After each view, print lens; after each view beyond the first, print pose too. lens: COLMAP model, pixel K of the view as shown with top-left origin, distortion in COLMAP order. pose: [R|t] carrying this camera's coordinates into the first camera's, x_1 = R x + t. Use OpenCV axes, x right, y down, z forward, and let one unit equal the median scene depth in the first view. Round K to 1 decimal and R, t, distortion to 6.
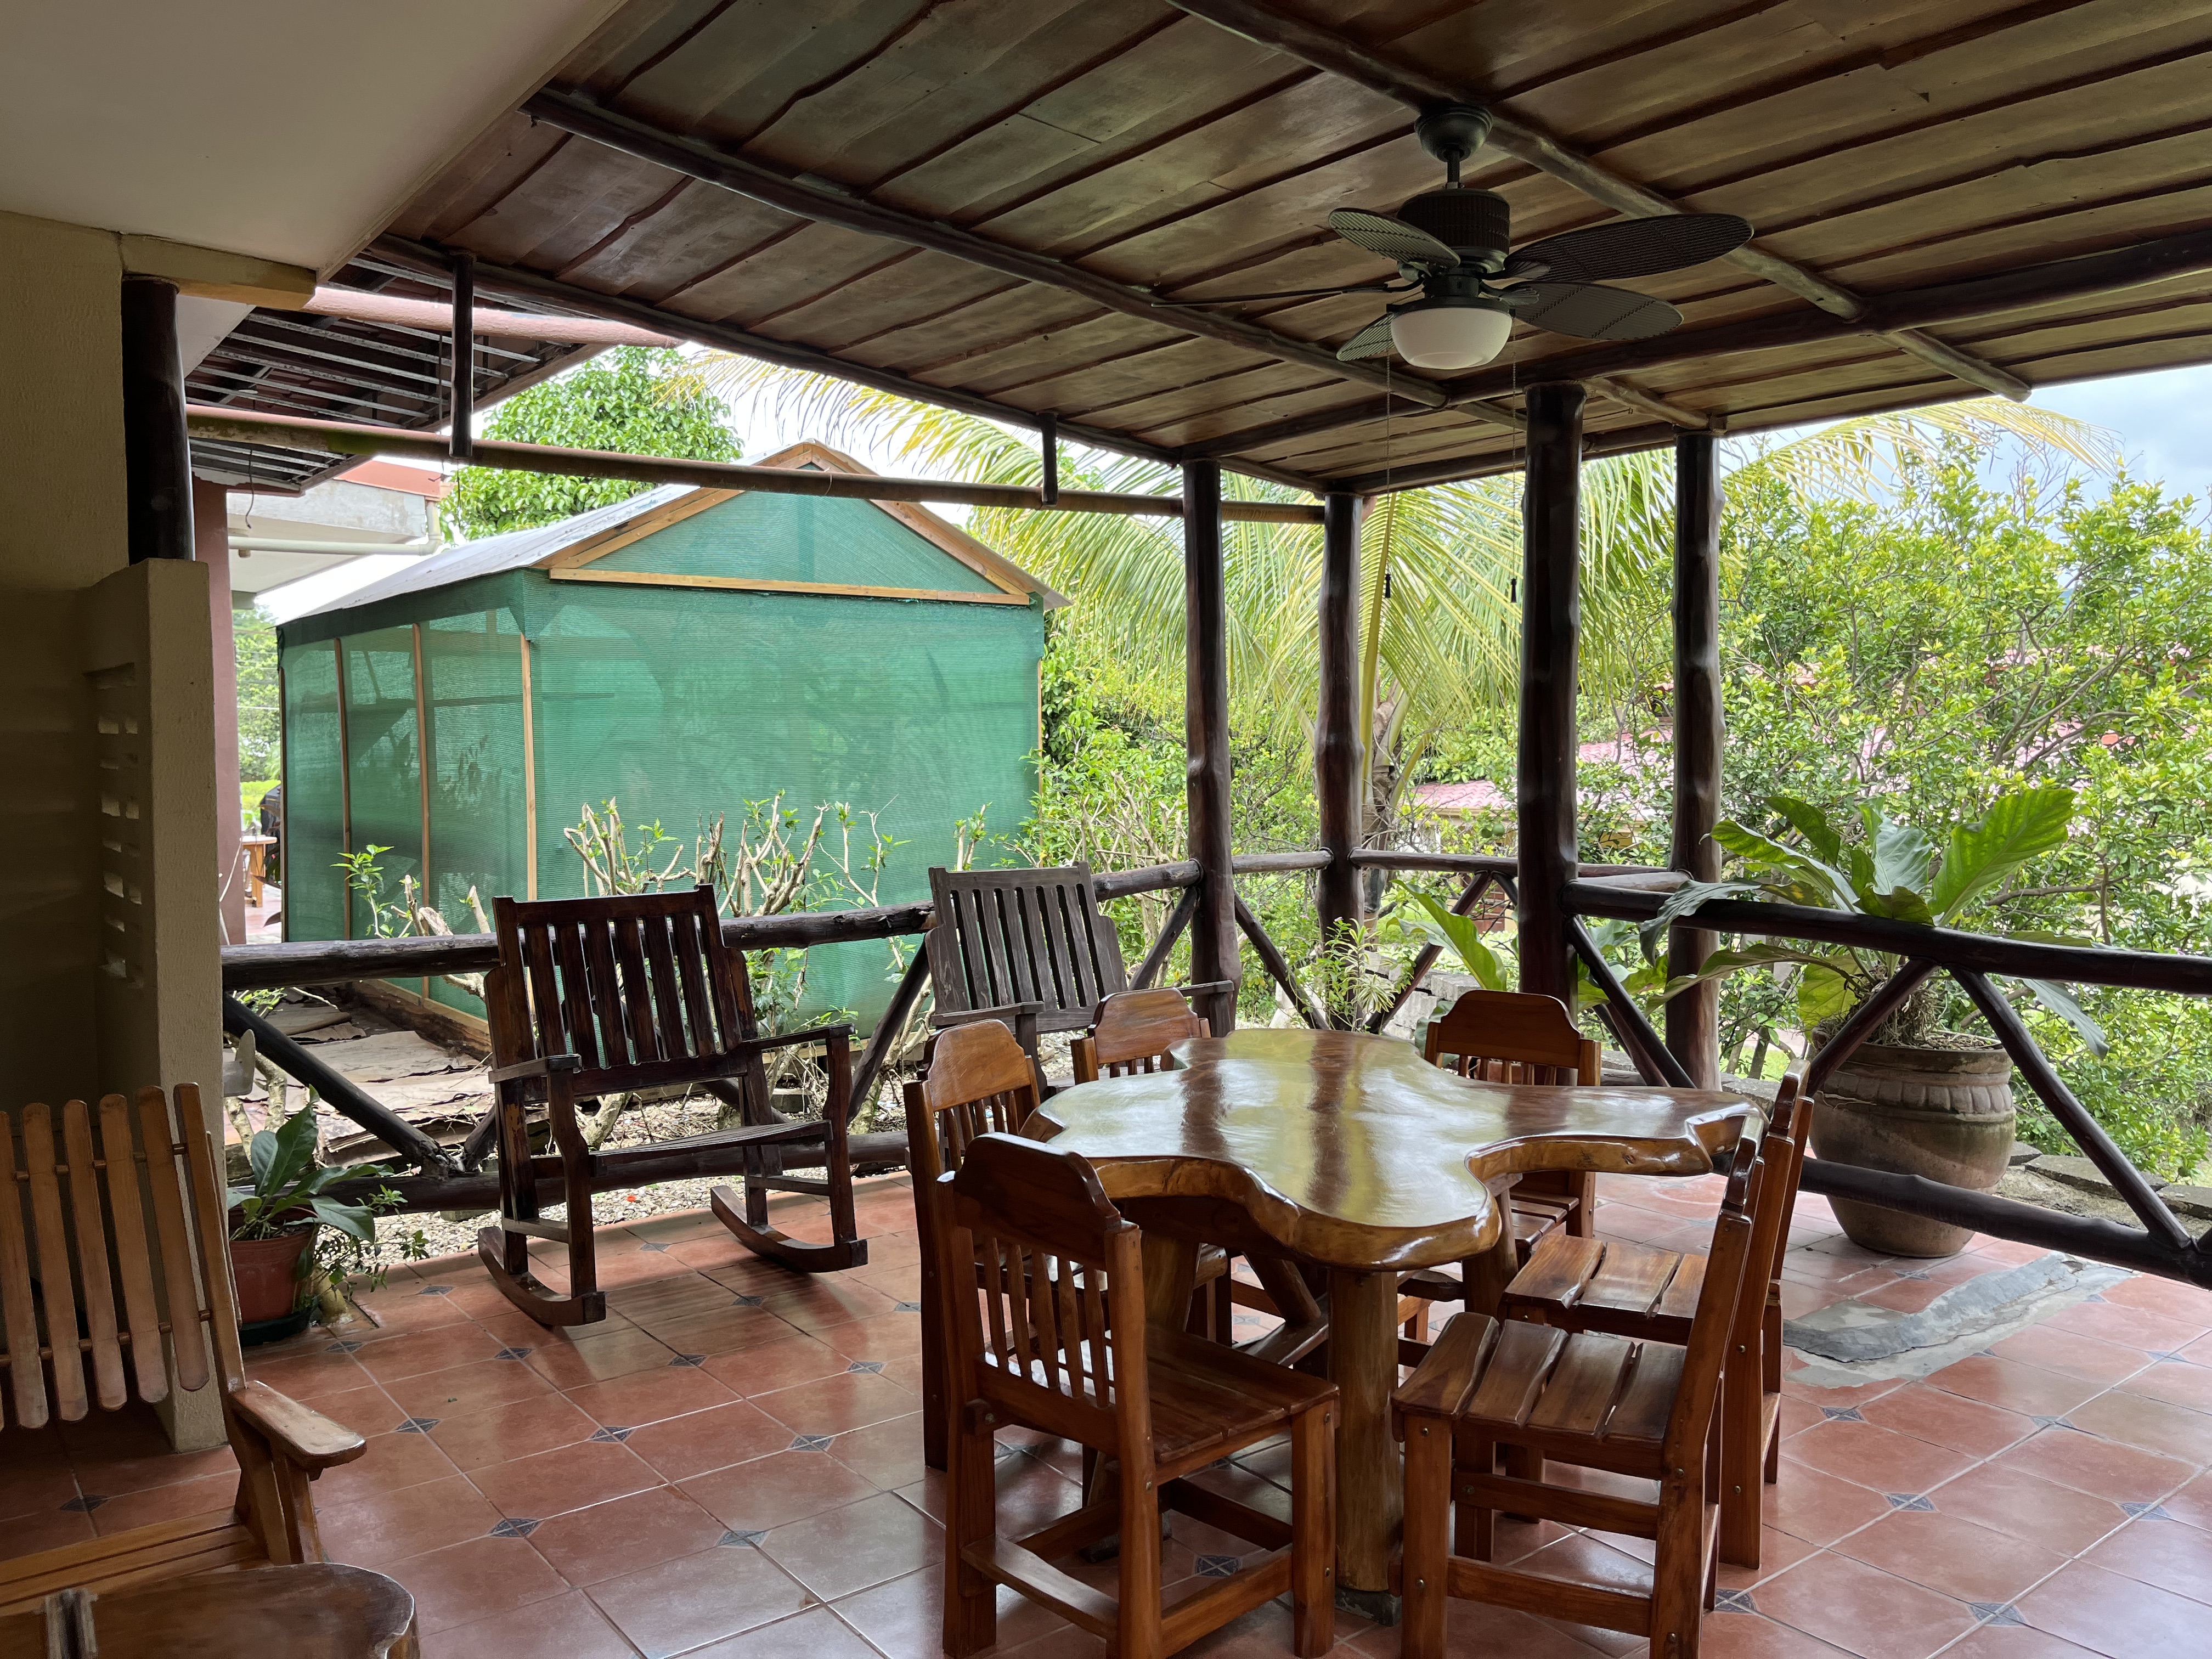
lens RADIAL K [[1641.7, 0, 1098.8], [0, 1641.7, 815.3], [0, 0, 1]] dist [0.029371, 0.002788]
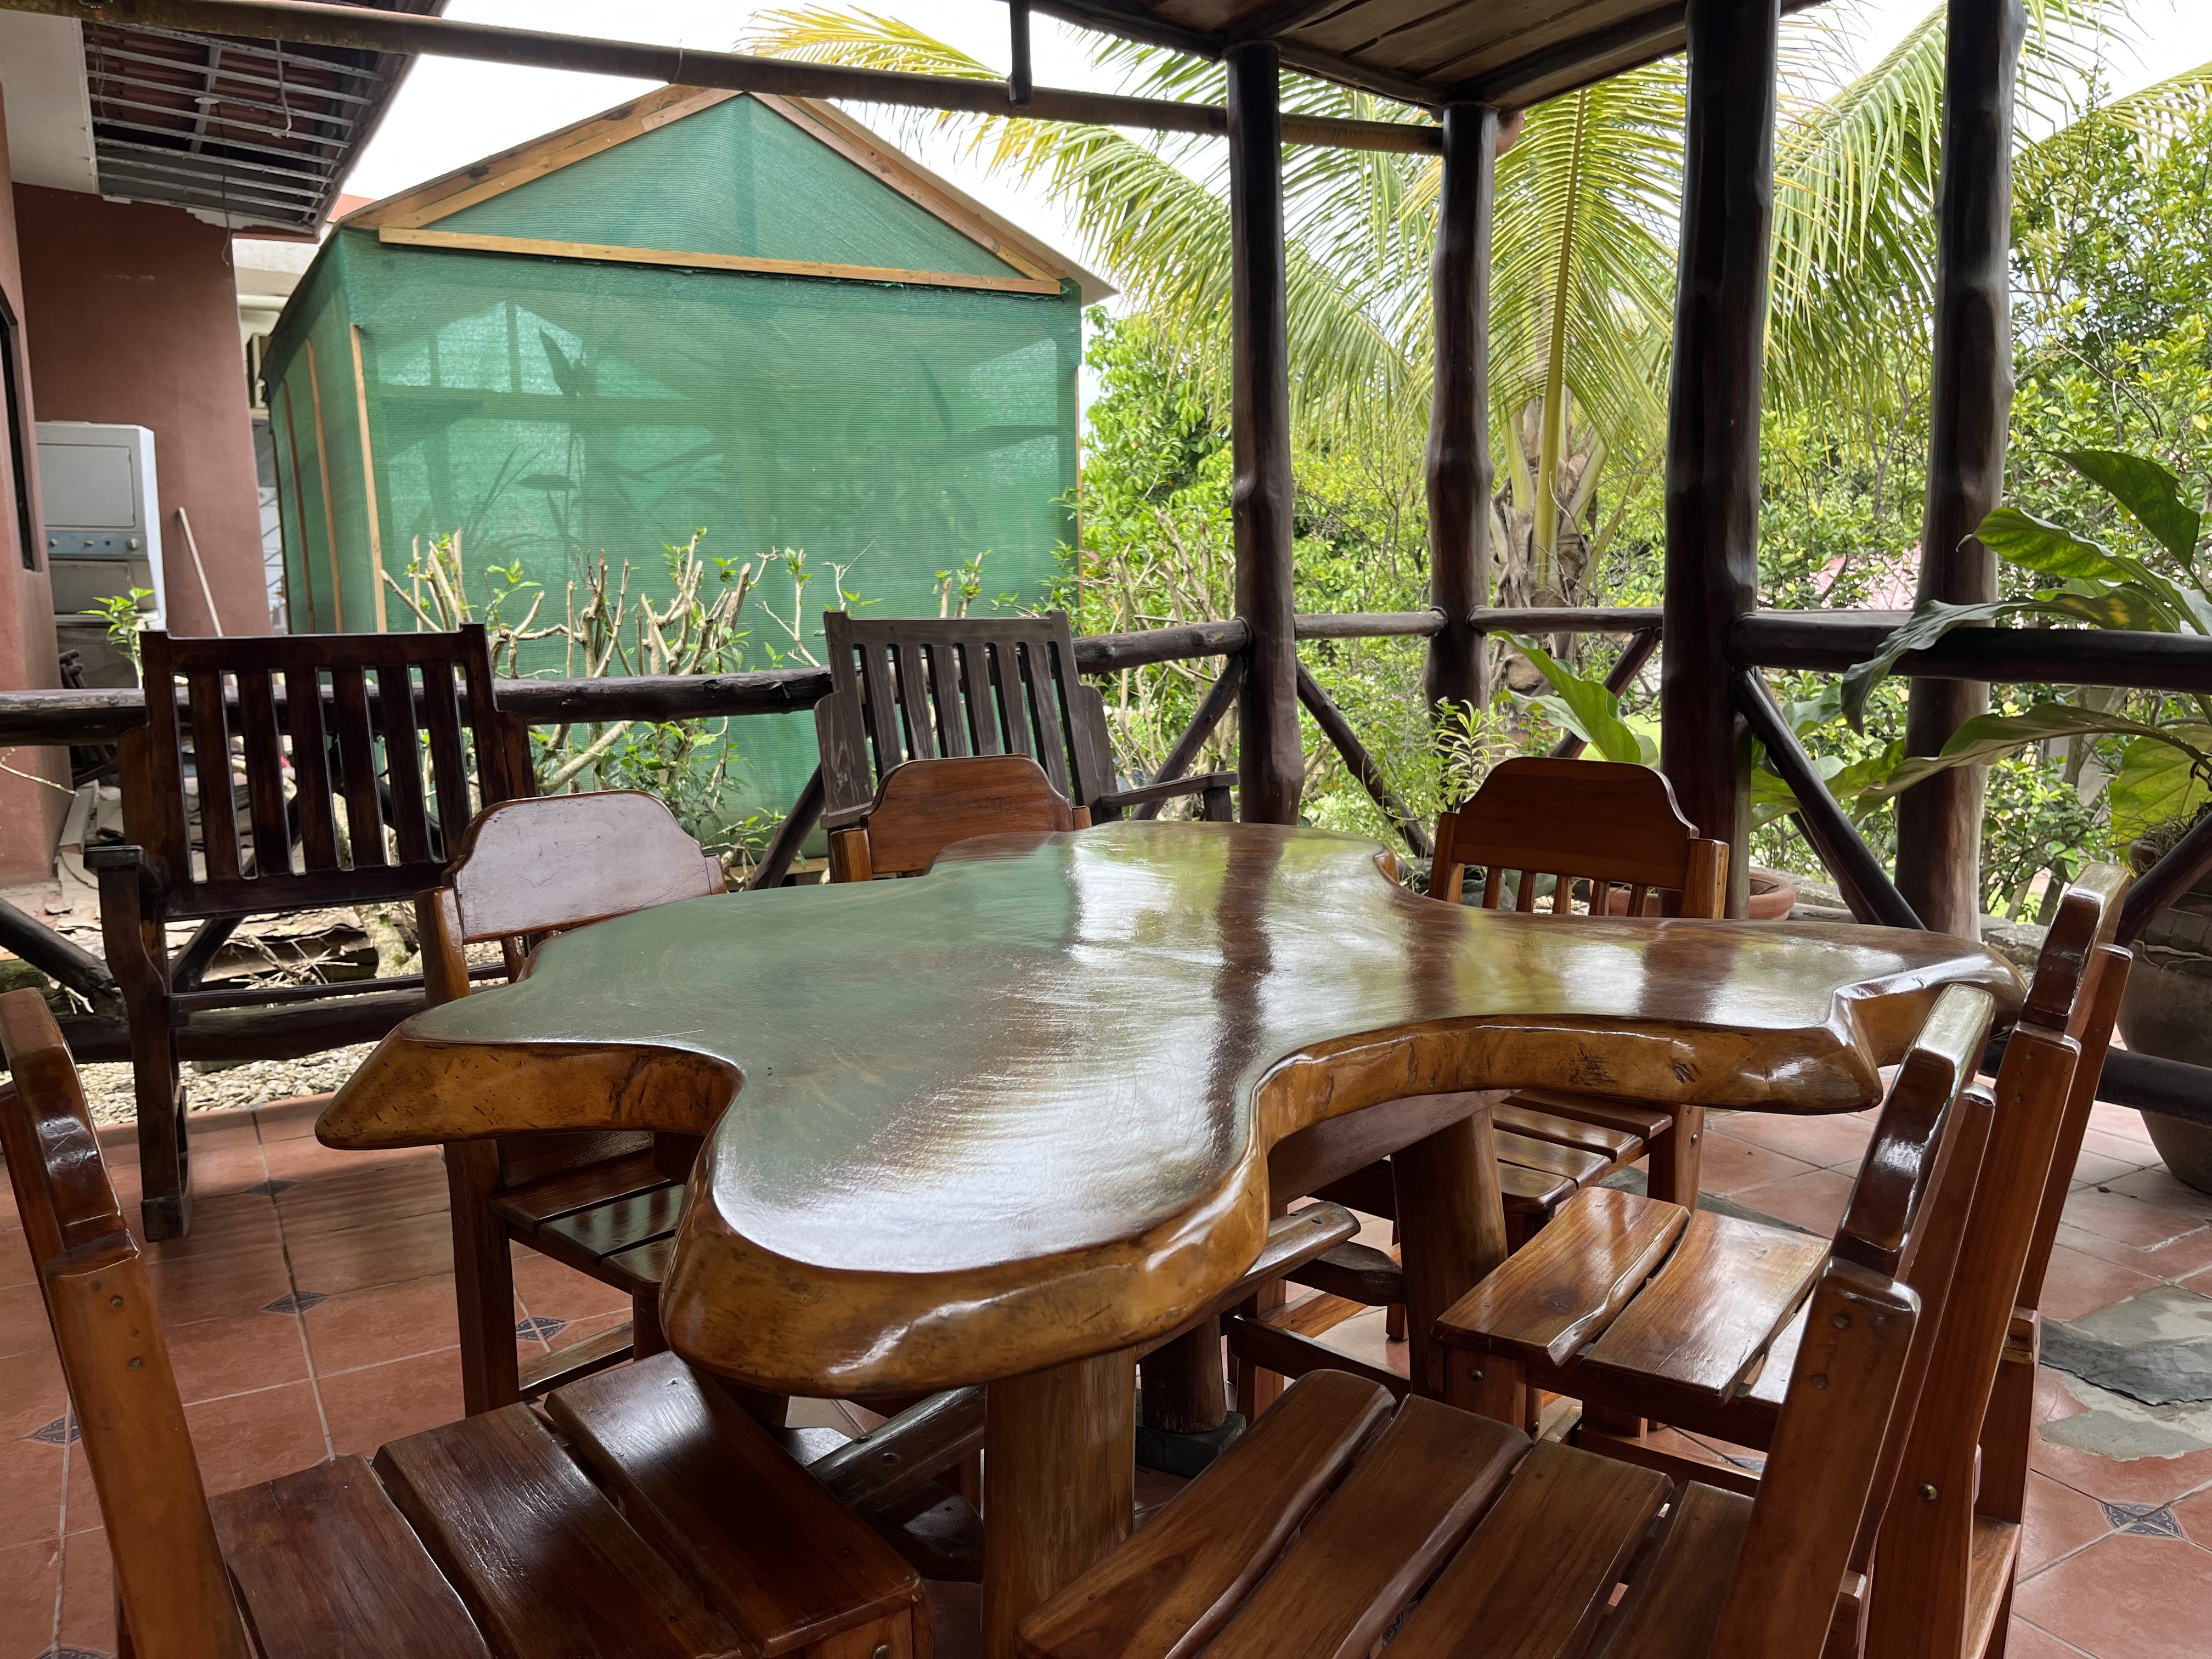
lens RADIAL K [[1660.2, 0, 1108.1], [0, 1660.2, 820.4], [0, 0, 1]] dist [0.080353, -0.118247]
pose [[0.990355, 0.011461, -0.138081, 0.110116], [0.002409, 0.994998, 0.099867, 0.045371], [0.138535, -0.099236, 0.985373, 0.258055]]
